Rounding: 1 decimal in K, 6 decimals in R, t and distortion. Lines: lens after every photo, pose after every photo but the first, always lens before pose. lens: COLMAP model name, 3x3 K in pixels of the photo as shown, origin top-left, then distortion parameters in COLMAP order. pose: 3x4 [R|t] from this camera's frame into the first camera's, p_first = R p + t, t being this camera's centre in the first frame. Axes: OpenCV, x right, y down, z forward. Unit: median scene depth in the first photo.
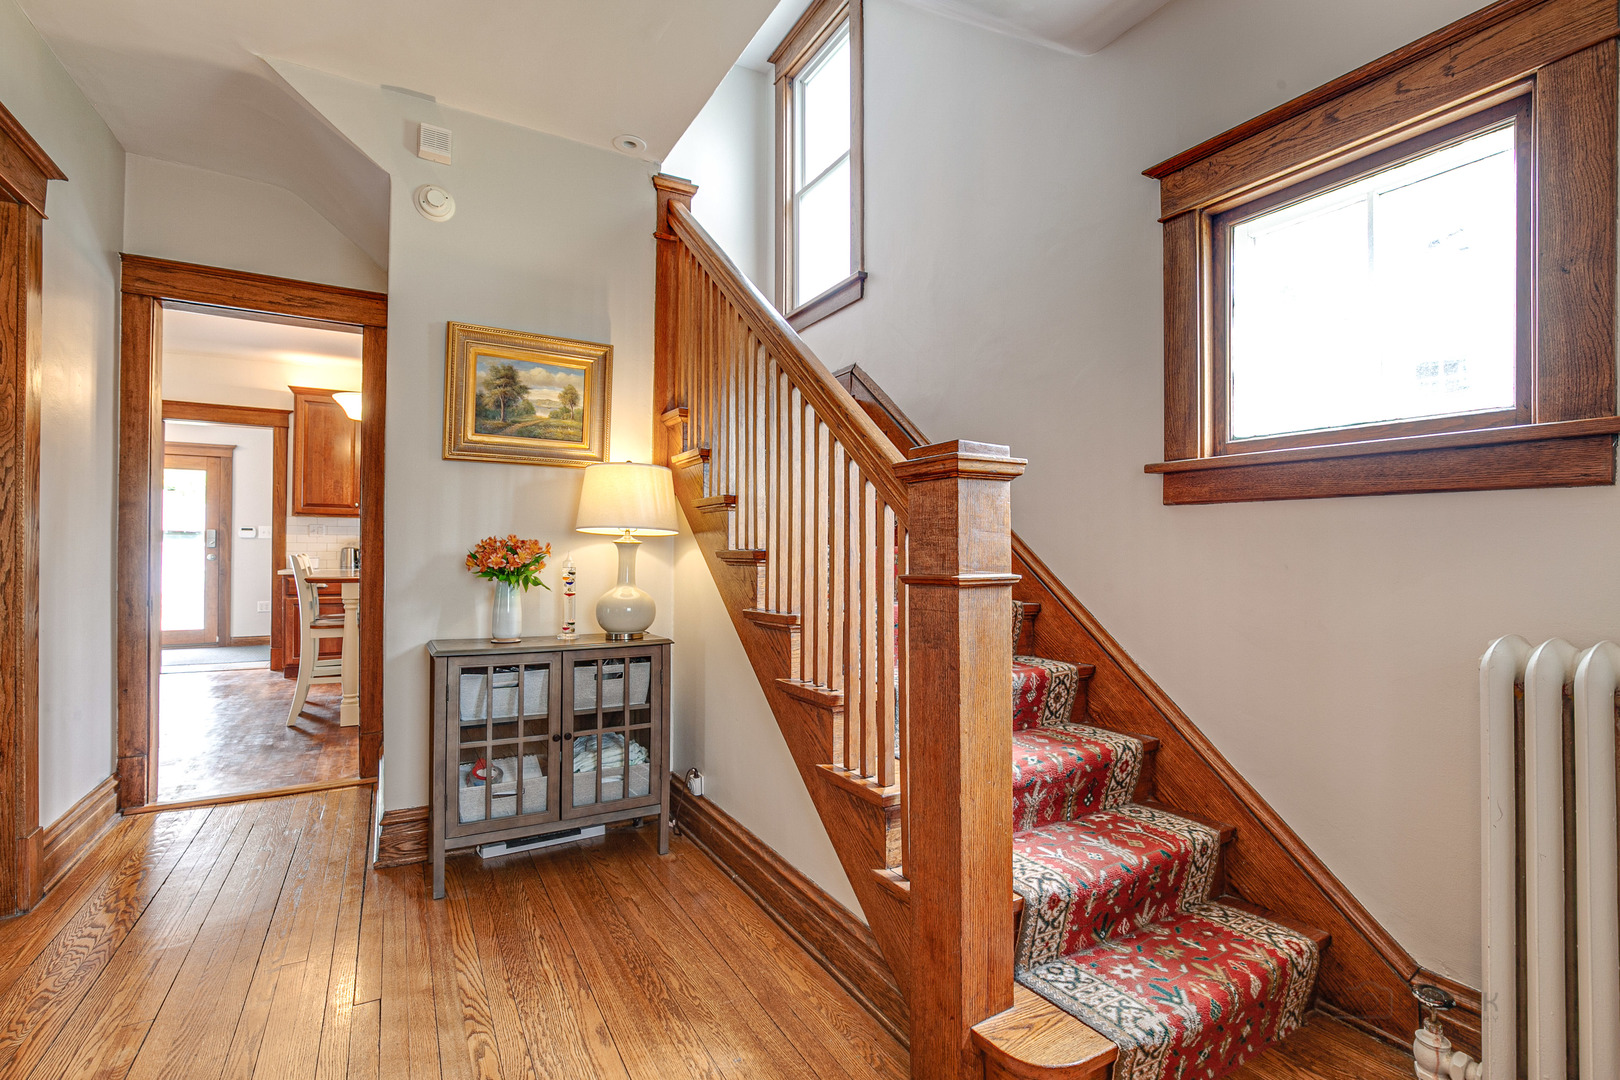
lens RADIAL K [[740.6, 0, 808.7], [0, 740.6, 541.8], [0, 0, 1]] dist [-0.018258, -0.000122]
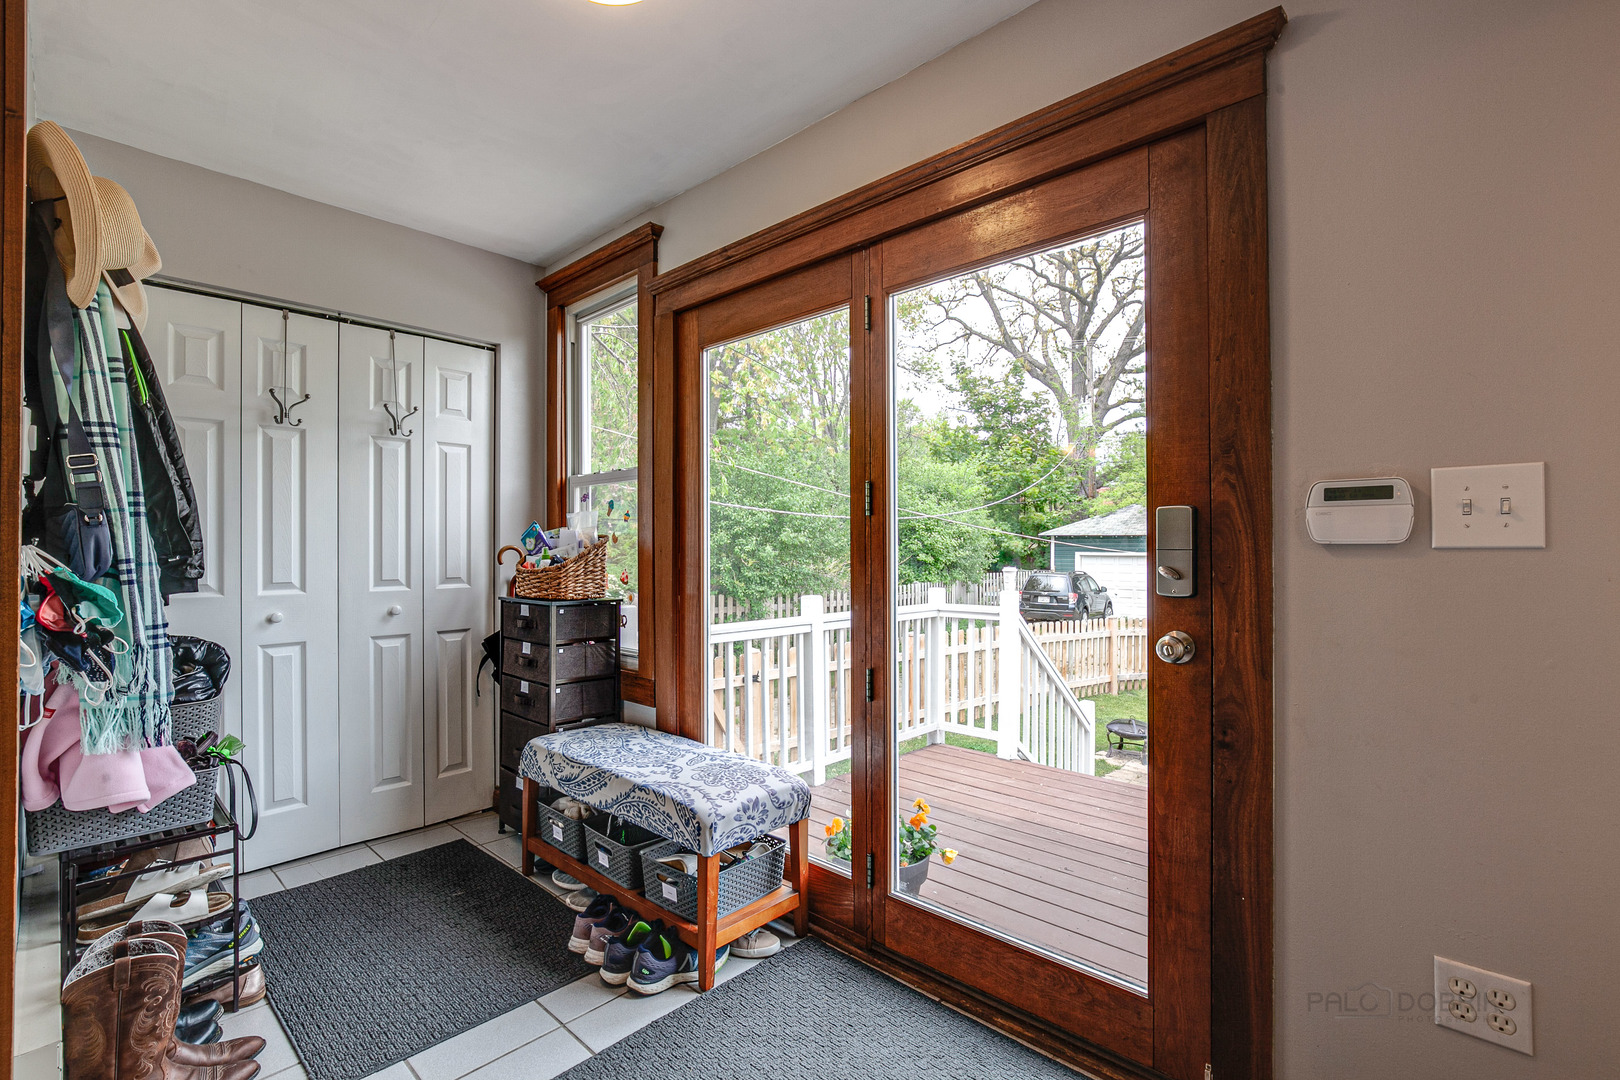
lens RADIAL K [[740.6, 0, 810.5], [0, 740.6, 549.3], [0, 0, 1]] dist [-0.018258, -0.000122]
pose [[0.301414, -0.011360, -0.953426, -0.762336], [0.018716, 0.999807, -0.005996, -0.006840], [0.953310, -0.016037, 0.301569, 0.980613]]
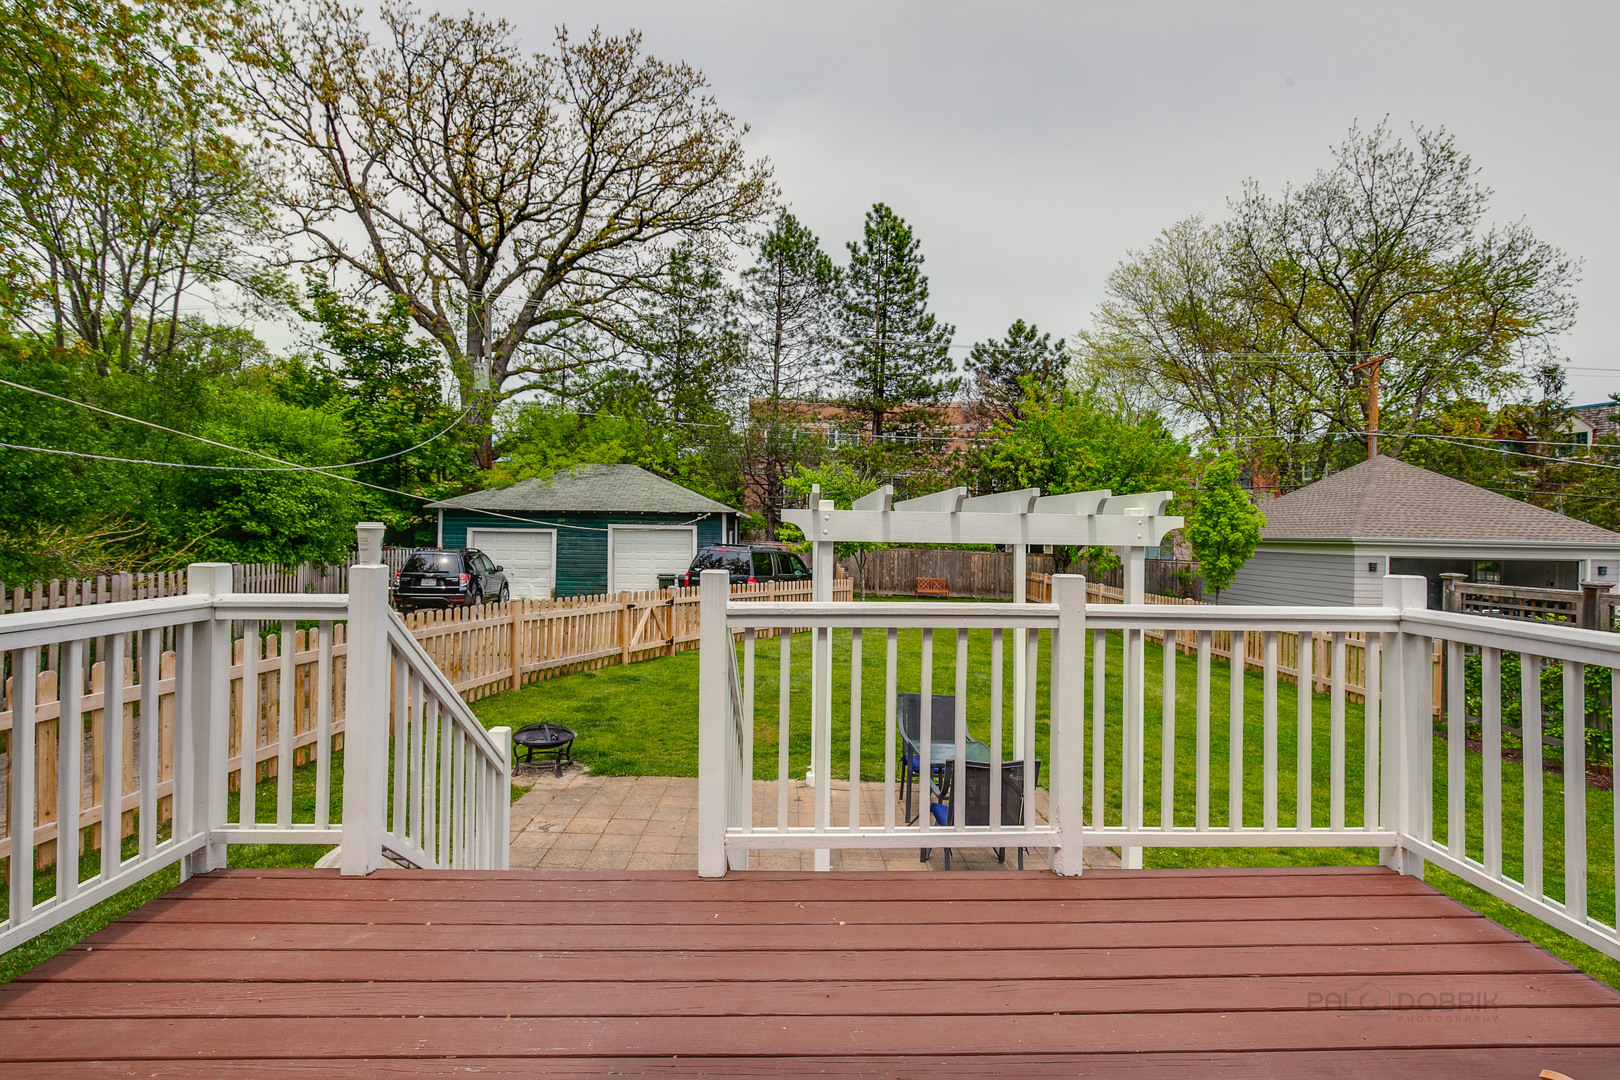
lens RADIAL K [[740.6, 0, 819.1], [0, 740.6, 537.7], [0, 0, 1]] dist [-0.018258, -0.000122]
pose [[0.891293, 0.007570, -0.453365, -0.777207], [-0.002808, 0.999934, 0.011175, -0.005596], [0.453420, -0.008687, 0.891255, 0.990688]]
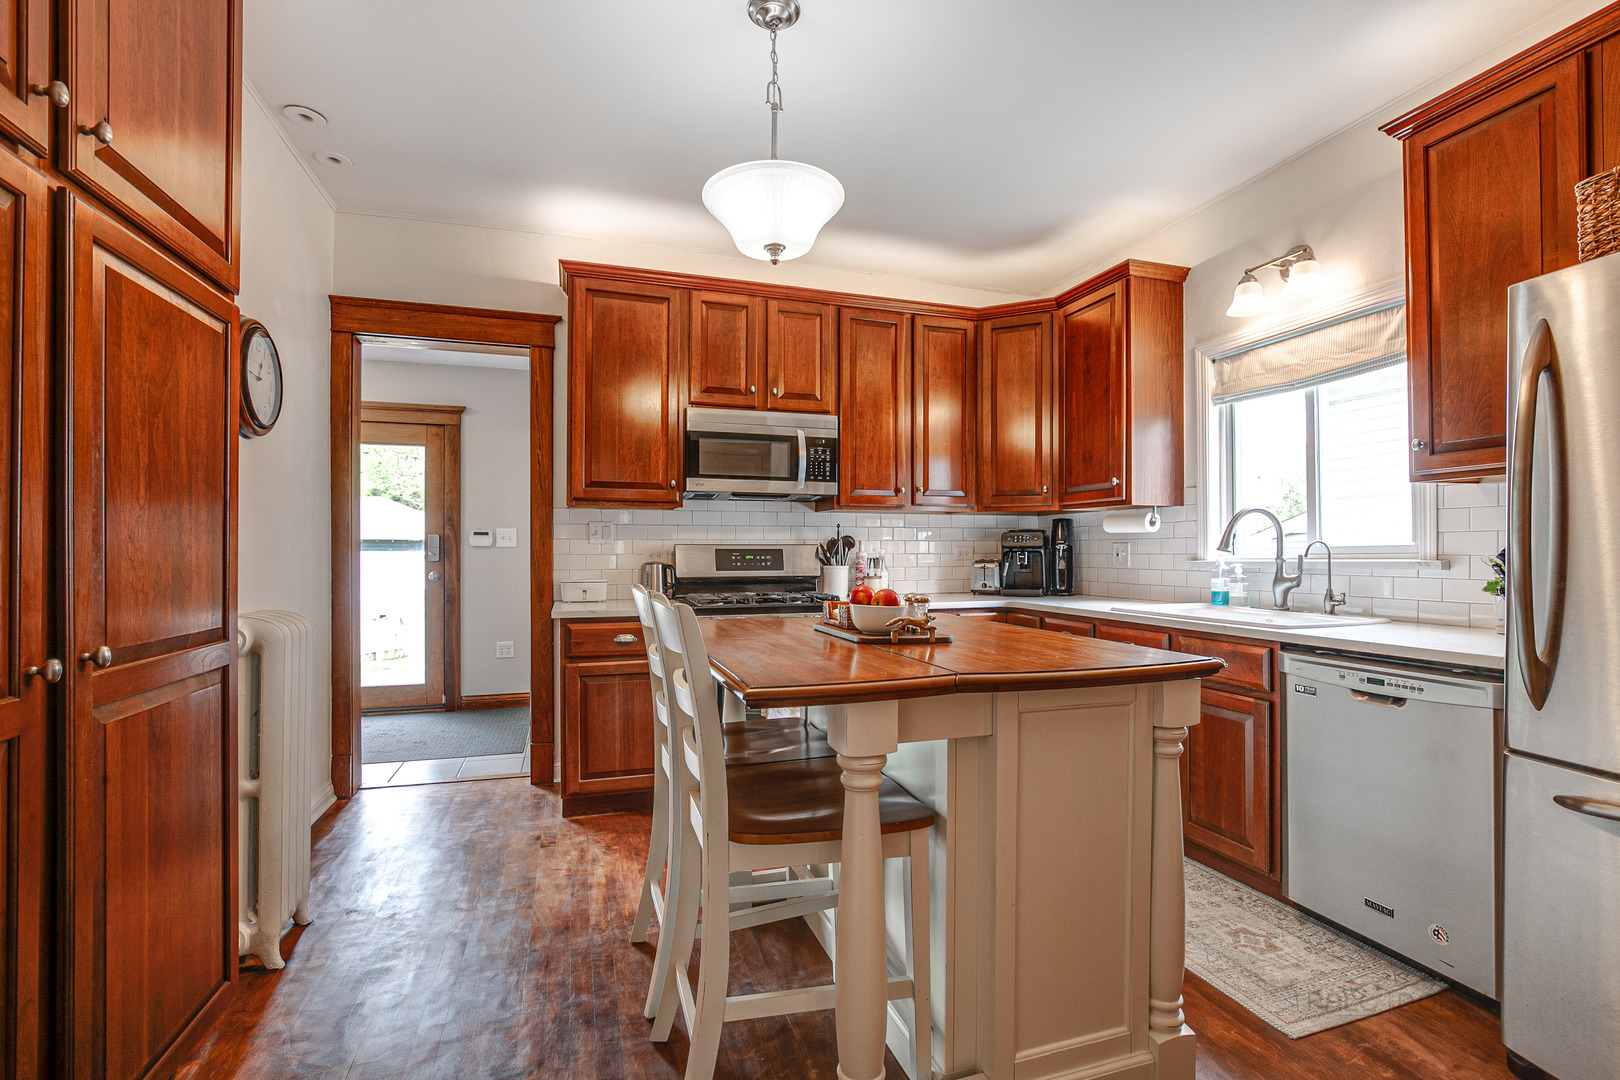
lens RADIAL K [[740.6, 0, 806.6], [0, 740.6, 544.9], [0, 0, 1]] dist [-0.018258, -0.000122]
pose [[0.977087, -0.012507, -0.212474, -0.397099], [0.013295, 0.999909, 0.002277, -0.005142], [0.212427, -0.005050, 0.977164, 0.482656]]
